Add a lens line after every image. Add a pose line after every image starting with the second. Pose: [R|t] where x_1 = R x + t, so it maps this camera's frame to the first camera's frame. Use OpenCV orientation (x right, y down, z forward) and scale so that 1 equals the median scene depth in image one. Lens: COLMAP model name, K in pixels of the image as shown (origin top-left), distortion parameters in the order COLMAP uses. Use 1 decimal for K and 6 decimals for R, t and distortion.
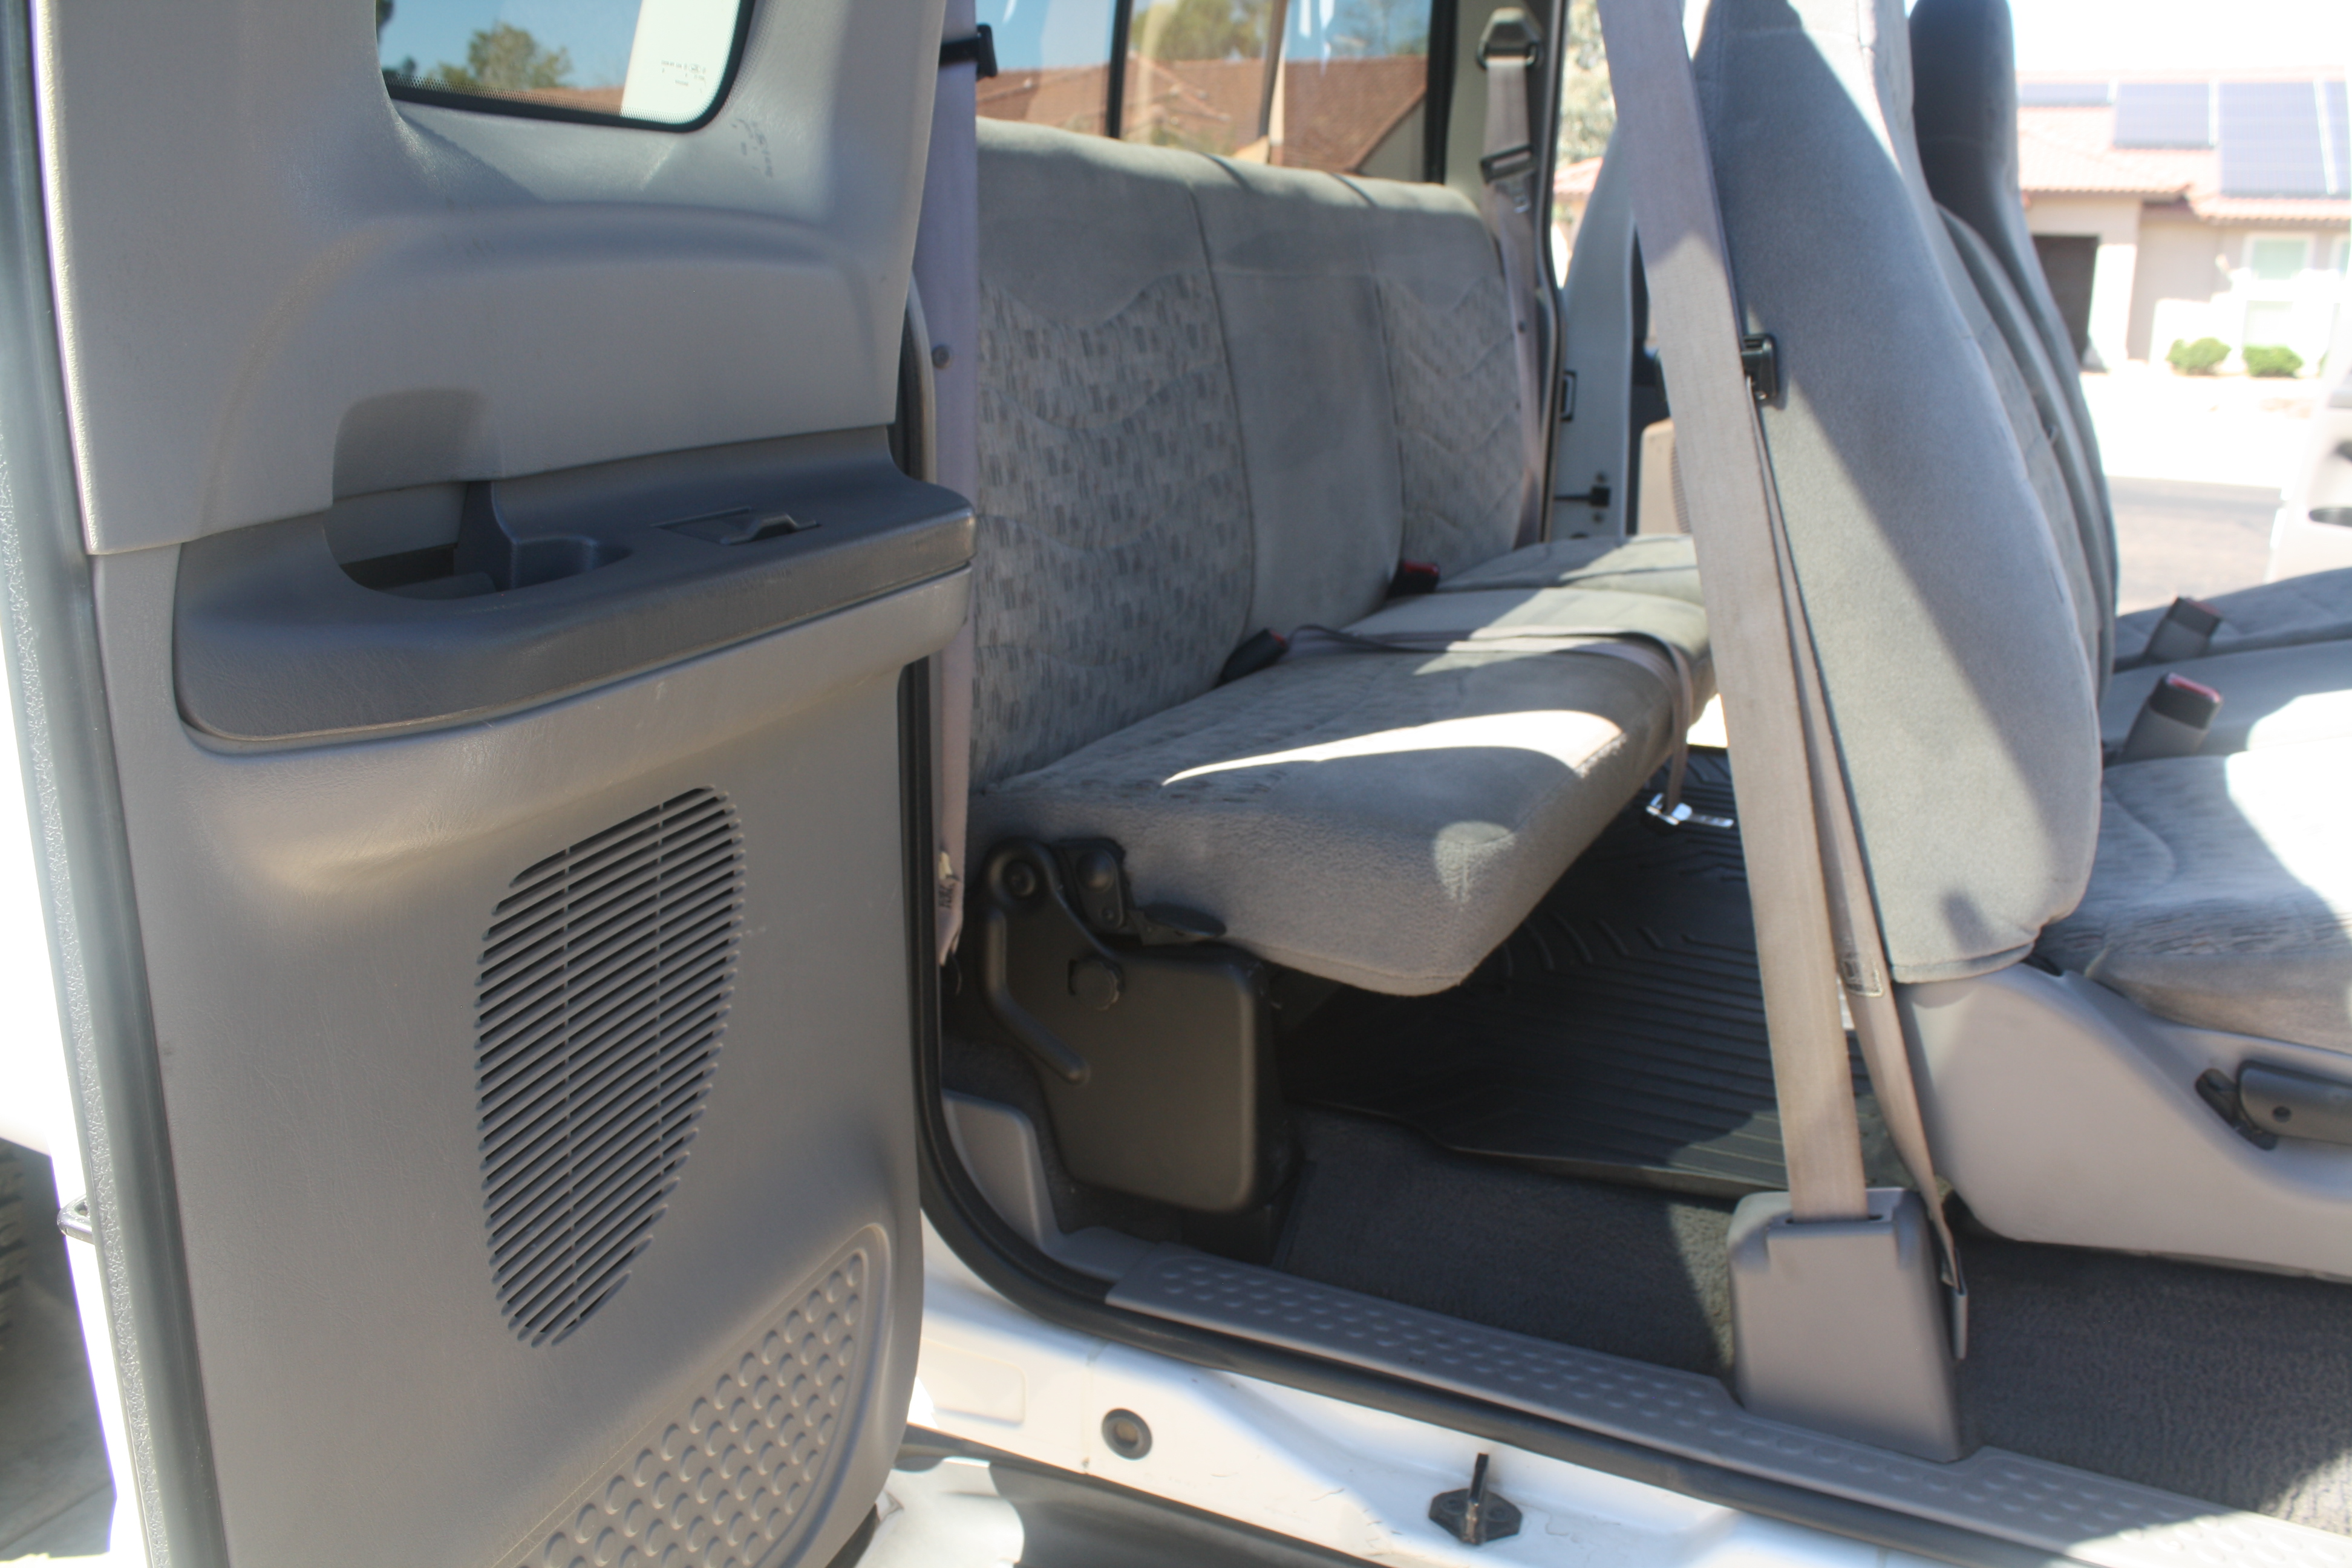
lens RADIAL K [[1982.4, 0, 1171.9], [0, 1982.4, 778.9], [0, 0, 1]] dist [-0.128811, 0.051914]
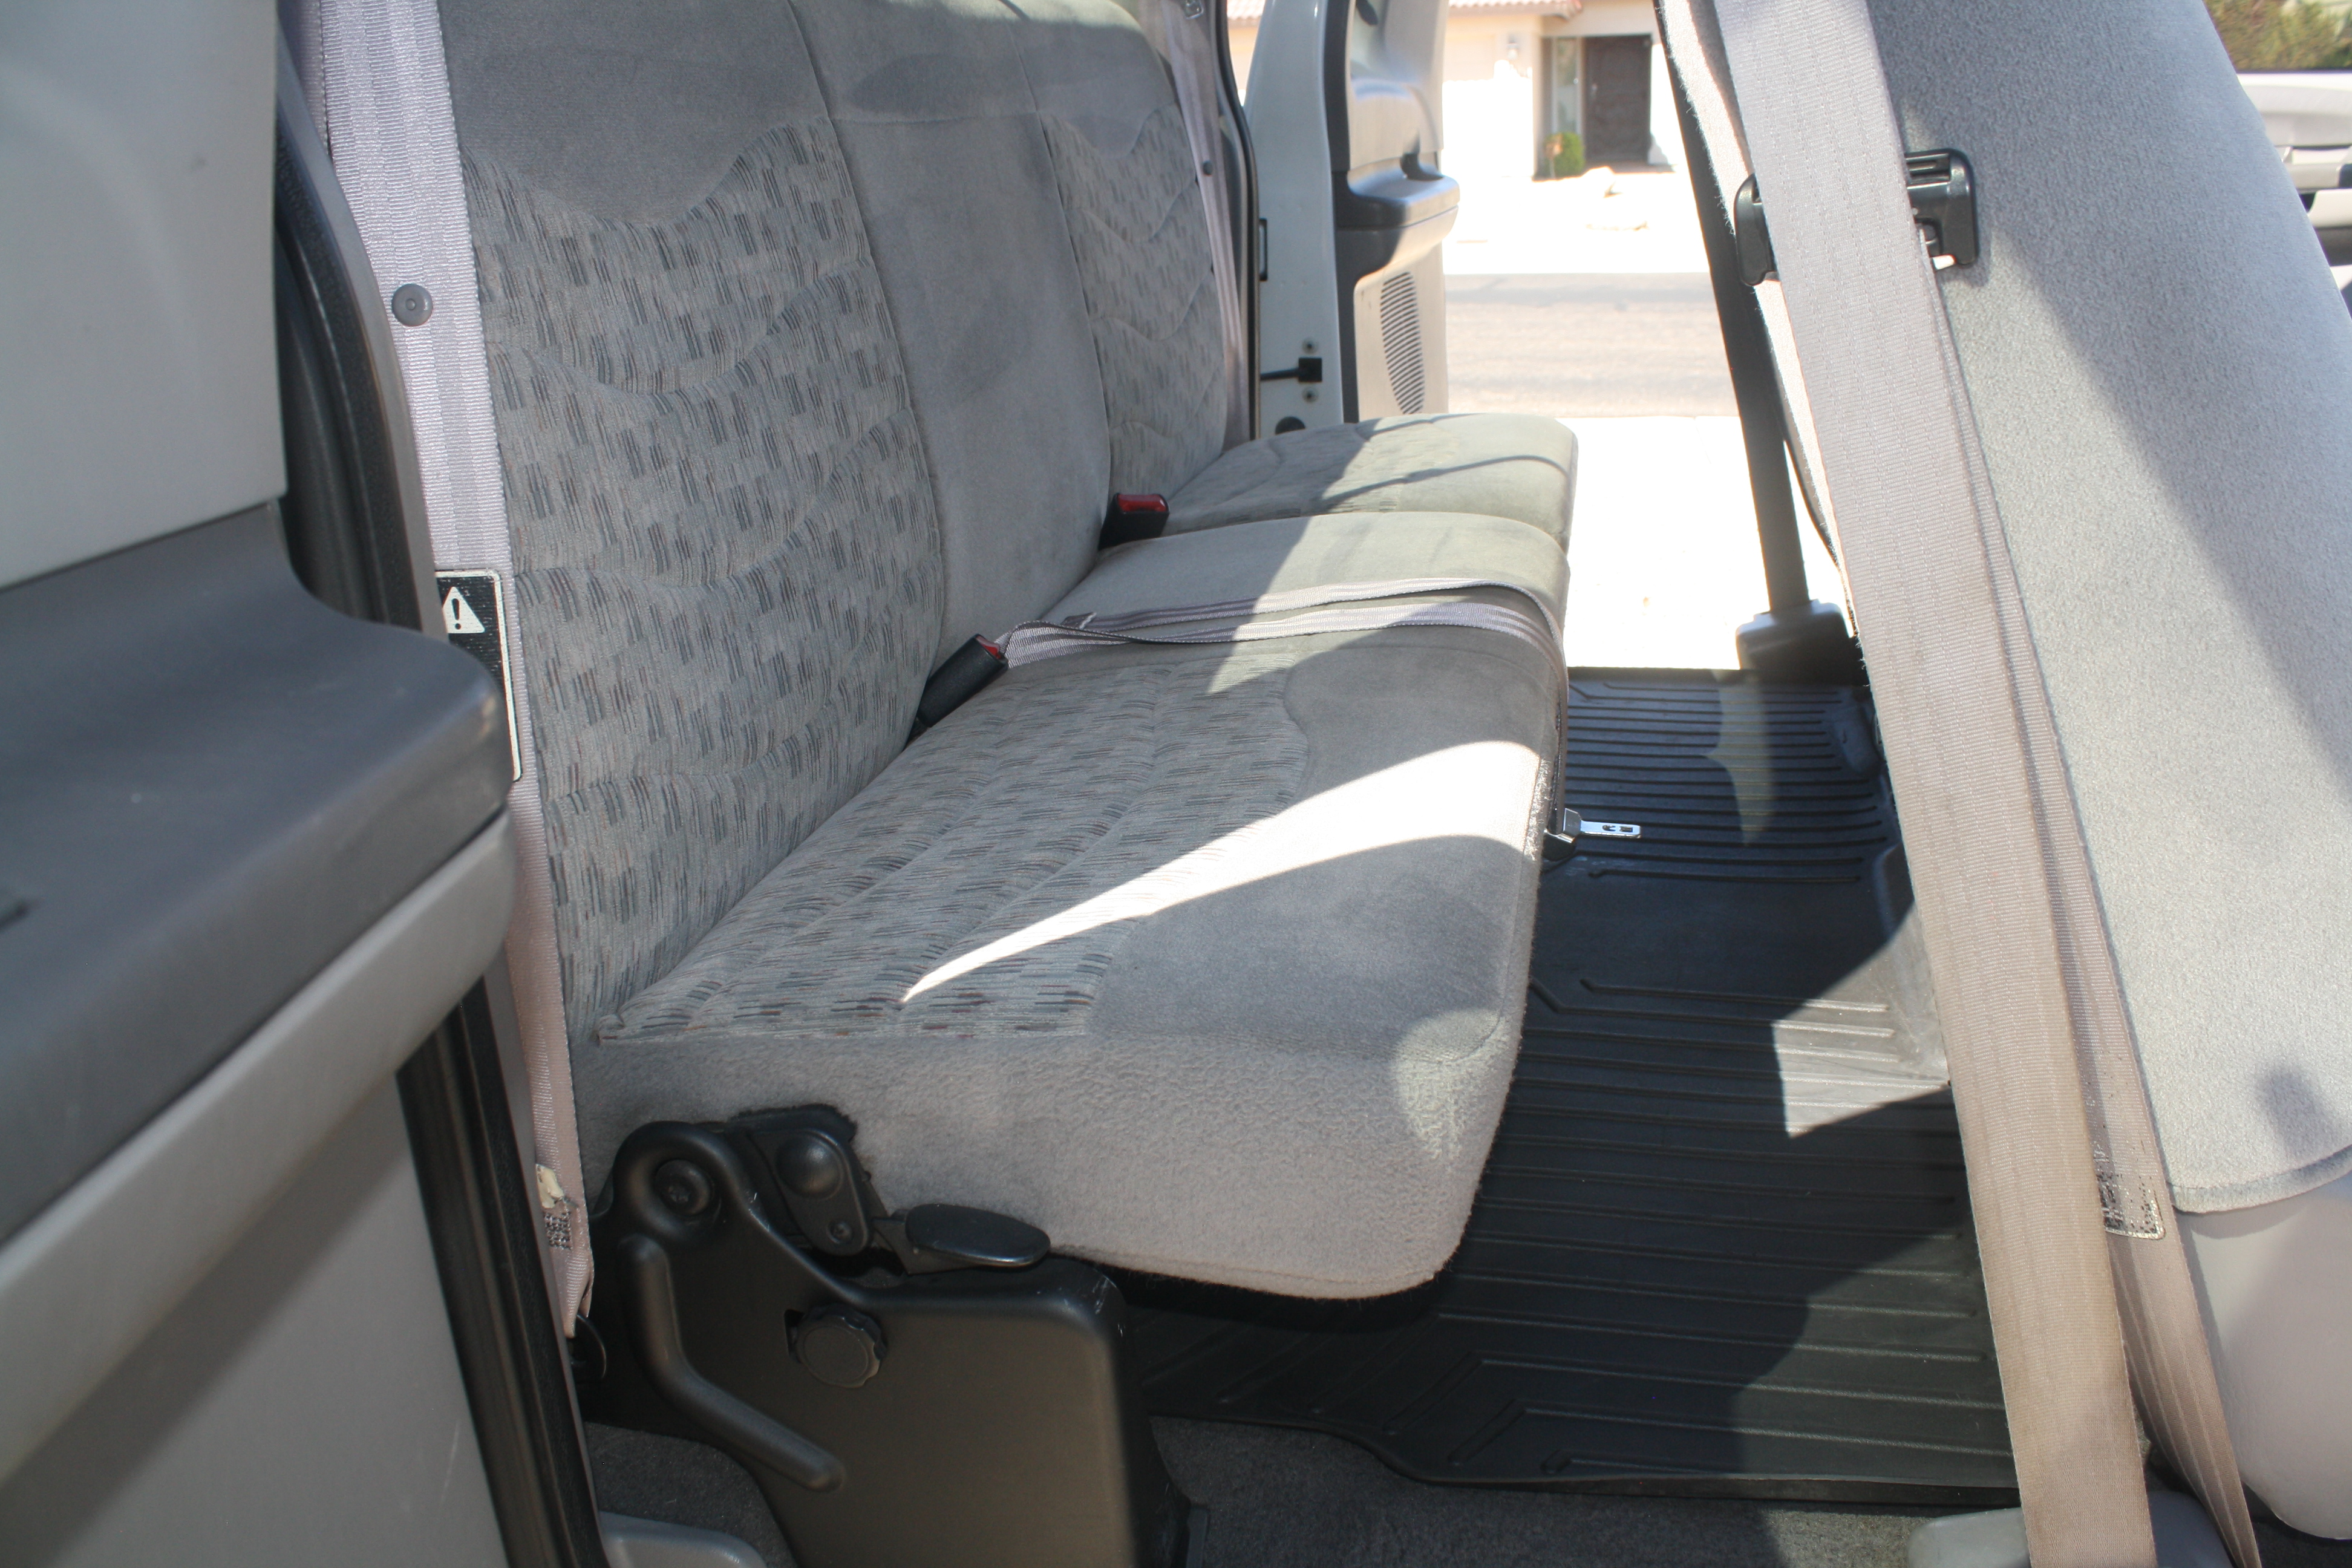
lens RADIAL K [[1982.4, 0, 1169.2], [0, 1982.4, 777.9], [0, 0, 1]] dist [-0.128811, 0.051914]
pose [[0.973630, -0.129673, 0.187697, -0.025130], [0.116241, 0.989918, 0.080930, -0.087278], [-0.196299, -0.056978, 0.978887, 0.357778]]
